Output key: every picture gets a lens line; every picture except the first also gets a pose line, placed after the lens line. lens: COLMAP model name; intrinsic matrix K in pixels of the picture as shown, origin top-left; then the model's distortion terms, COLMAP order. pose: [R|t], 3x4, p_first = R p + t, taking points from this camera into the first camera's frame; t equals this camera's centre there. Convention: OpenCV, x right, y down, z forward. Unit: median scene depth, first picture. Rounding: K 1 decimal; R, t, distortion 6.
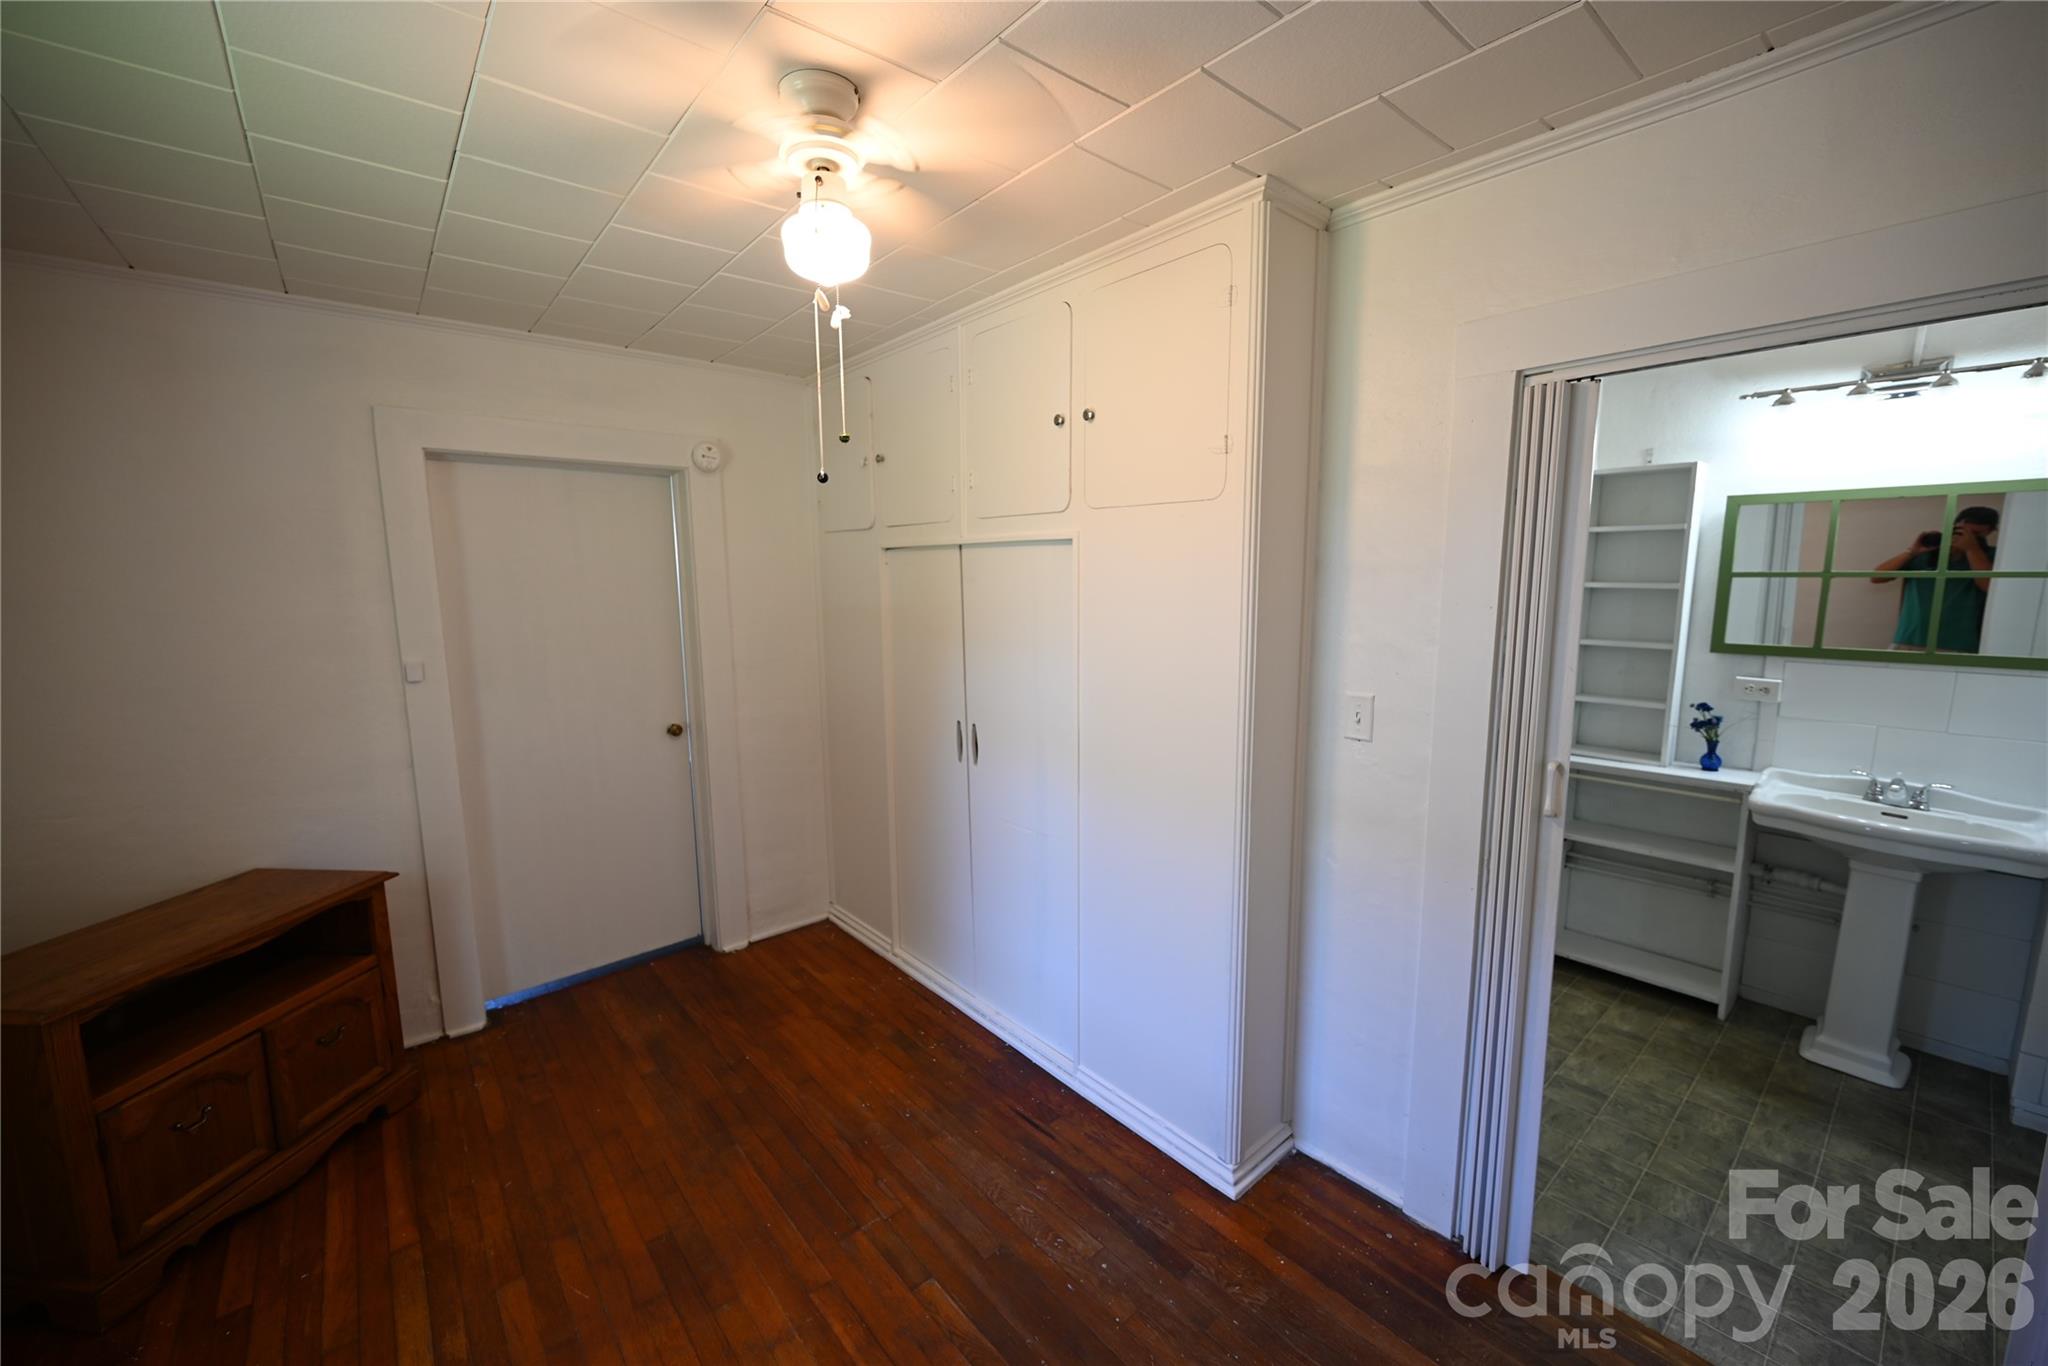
lens RADIAL K [[798.6, 0, 1020.2], [0, 798.6, 676.8], [0, 0, 1]] dist [-0.003640, -0.000418]
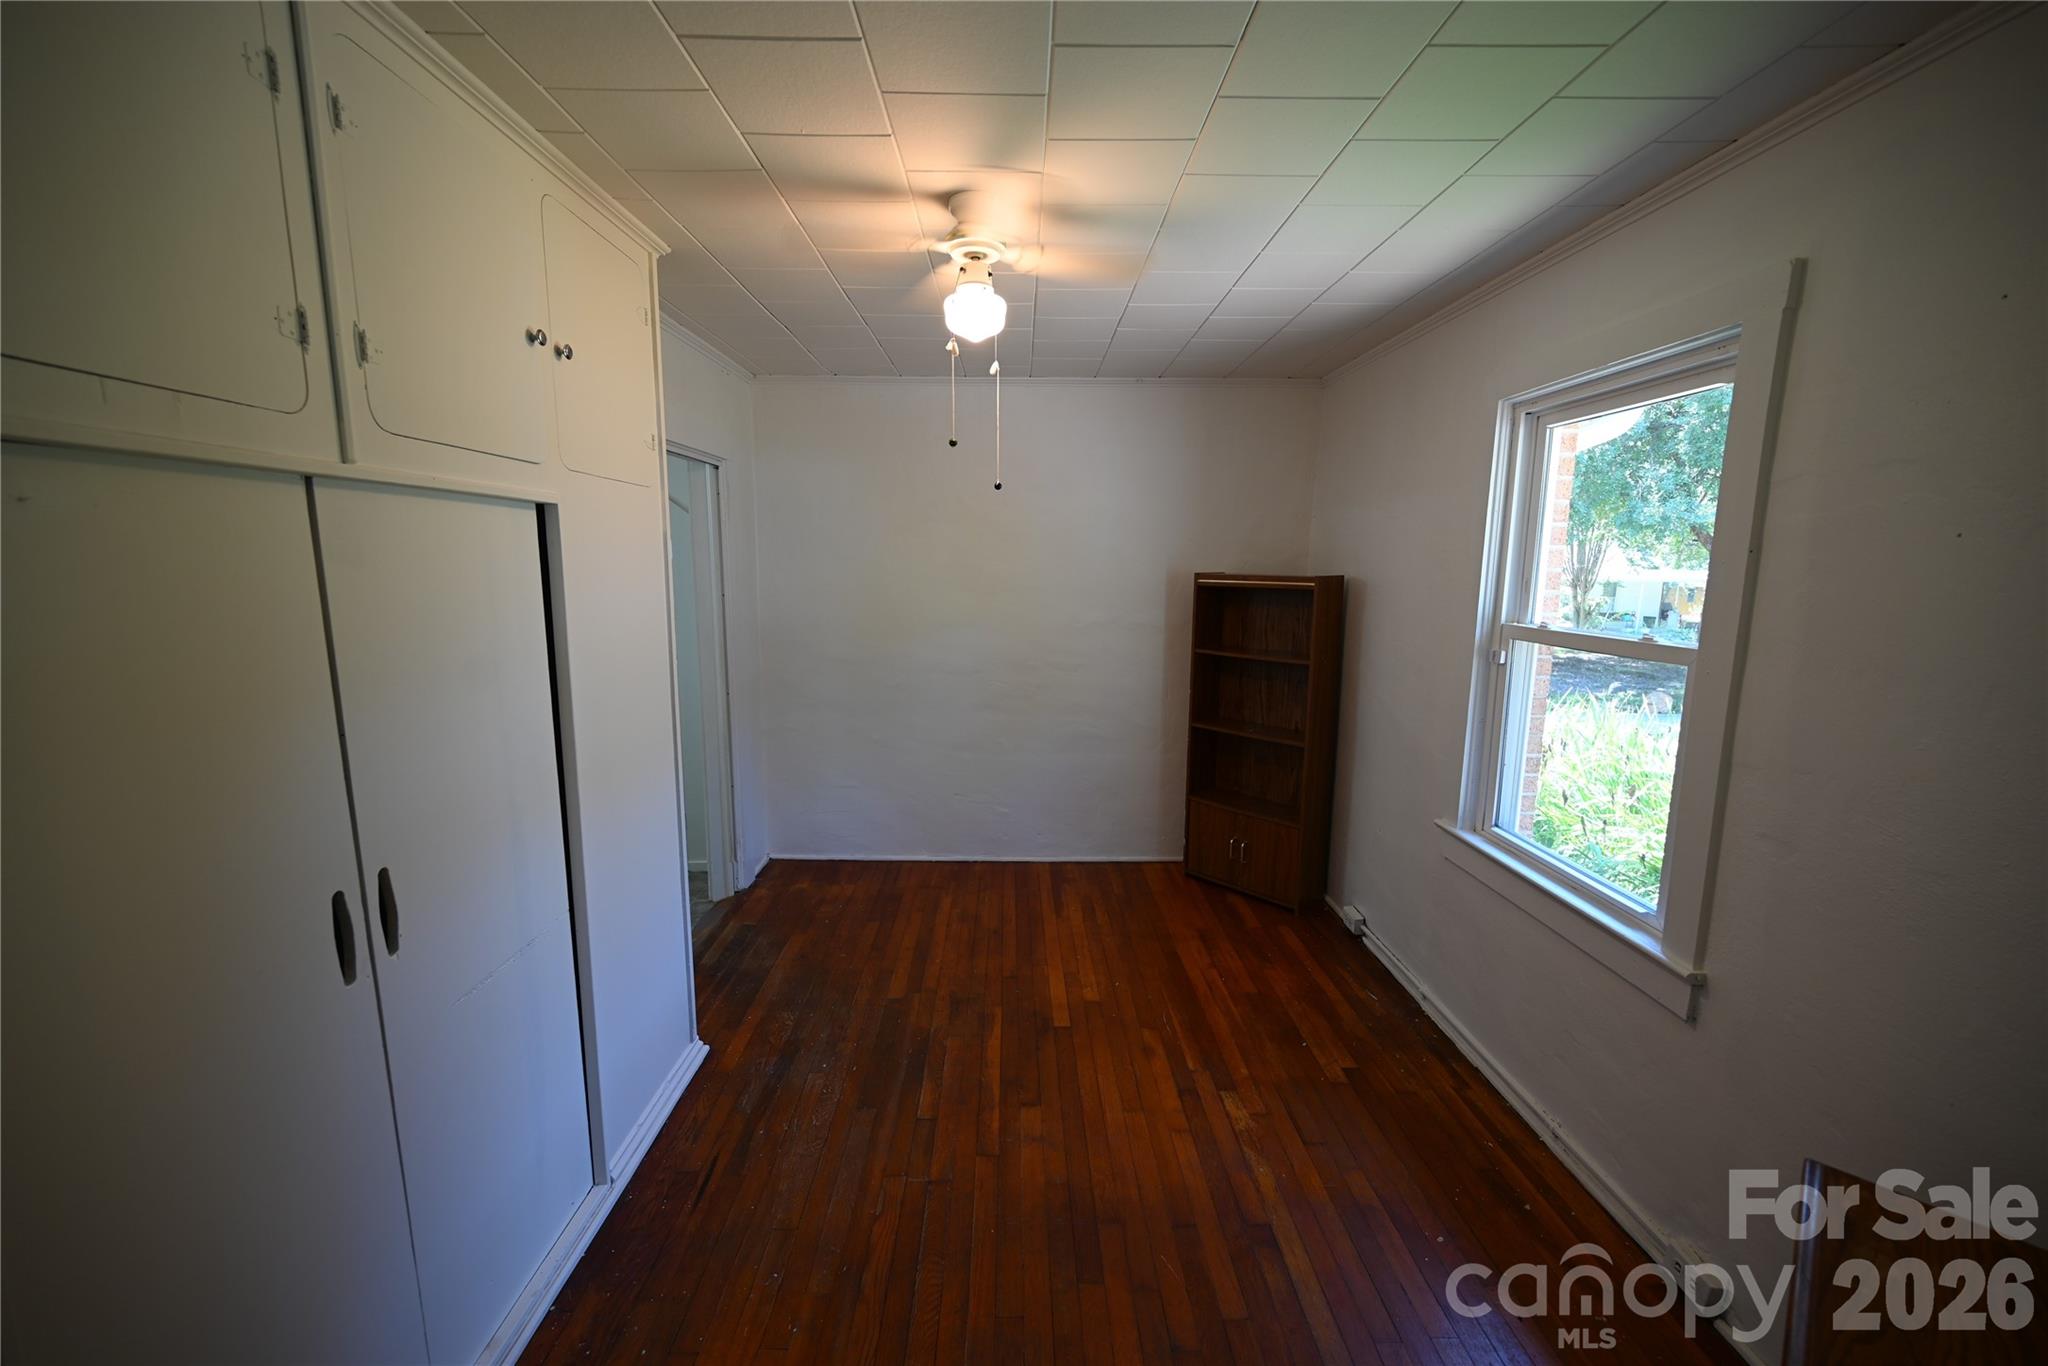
lens RADIAL K [[798.6, 0, 1020.2], [0, 798.6, 676.8], [0, 0, 1]] dist [-0.003640, -0.000418]
pose [[-0.768771, -0.088981, 0.633304, -0.918292], [0.086514, 0.966700, 0.240844, -0.189422], [-0.633646, 0.239943, -0.735473, 1.575572]]
